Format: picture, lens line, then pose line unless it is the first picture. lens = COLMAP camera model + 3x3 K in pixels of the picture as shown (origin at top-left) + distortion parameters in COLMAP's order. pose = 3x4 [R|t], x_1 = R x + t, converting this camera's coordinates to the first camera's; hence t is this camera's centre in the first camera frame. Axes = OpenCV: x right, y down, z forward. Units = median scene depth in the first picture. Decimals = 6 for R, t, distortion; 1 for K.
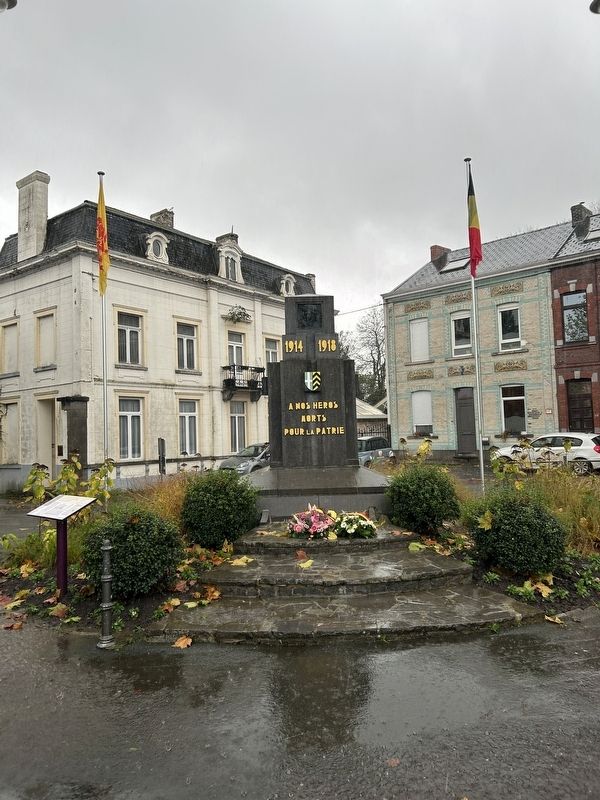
lens RADIAL K [[594.9, 0, 327.7], [0, 594.9, 399.6], [0, 0, 1]] dist [0.004466, -0.000782]
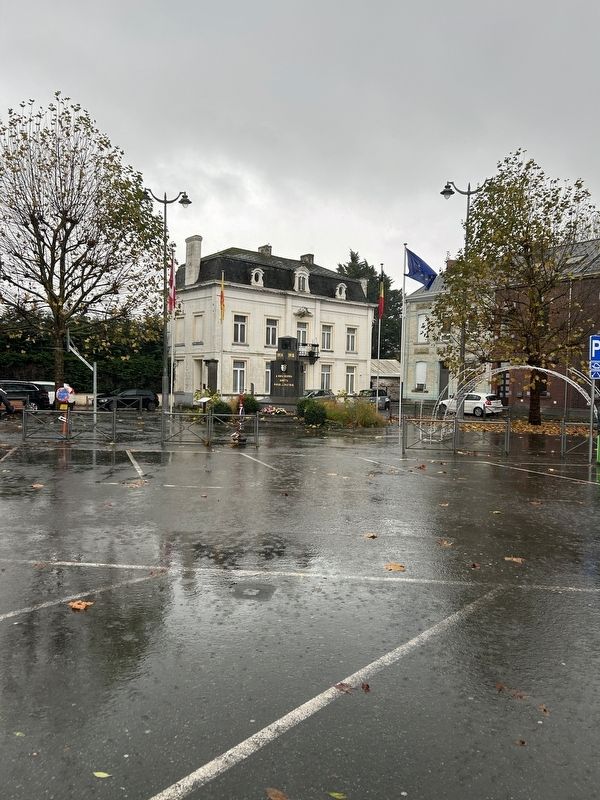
lens RADIAL K [[594.9, 0, 327.7], [0, 594.9, 399.6], [0, 0, 1]] dist [0.004466, -0.000782]
pose [[0.975162, 0.061596, -0.212756, 0.331858], [-0.042716, 0.994821, 0.092230, -0.063024], [0.217335, -0.080851, 0.972743, -0.742498]]
